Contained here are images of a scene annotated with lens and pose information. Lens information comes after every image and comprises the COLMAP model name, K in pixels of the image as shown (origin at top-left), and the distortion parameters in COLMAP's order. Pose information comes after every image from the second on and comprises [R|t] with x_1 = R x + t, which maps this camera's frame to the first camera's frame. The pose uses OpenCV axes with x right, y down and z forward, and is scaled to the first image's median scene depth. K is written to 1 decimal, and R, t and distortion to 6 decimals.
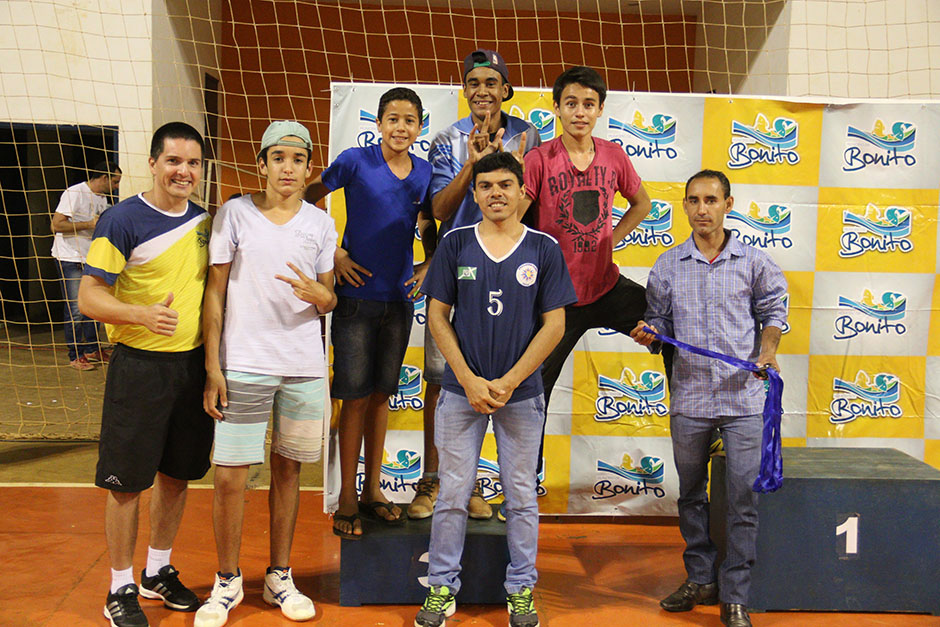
lens RADIAL K [[979.1, 0, 467.8], [0, 979.1, 311.4], [0, 0, 1]] dist [0.026570, 0.000000]
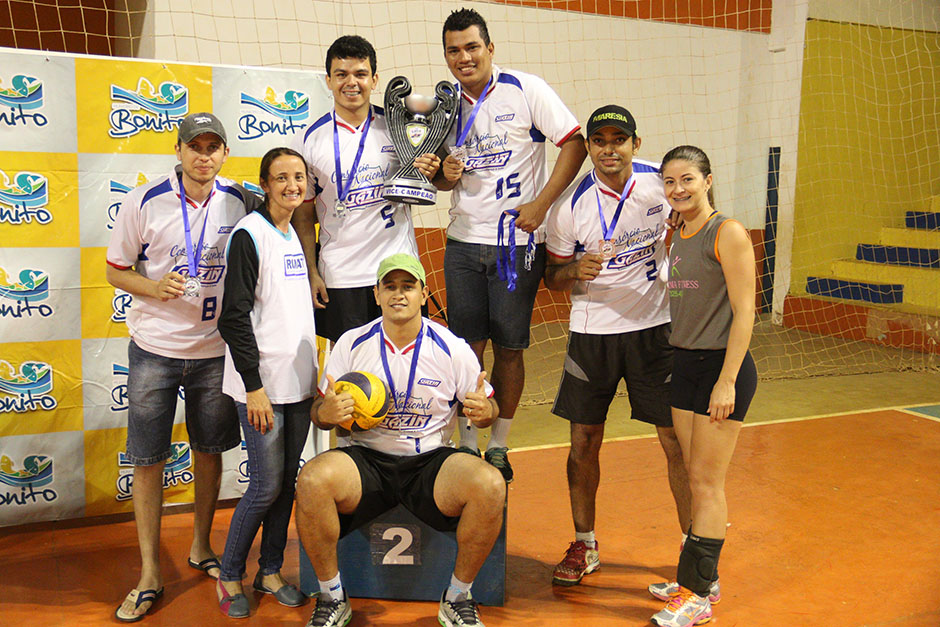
lens RADIAL K [[971.3, 0, 468.1], [0, 971.3, 314.9], [0, 0, 1]] dist [0.016078, 0.000000]
pose [[0.945395, -0.061337, 0.320104, 0.280814], [0.052445, 0.997963, 0.036333, 0.005331], [-0.321680, -0.017561, 0.946686, 0.024745]]
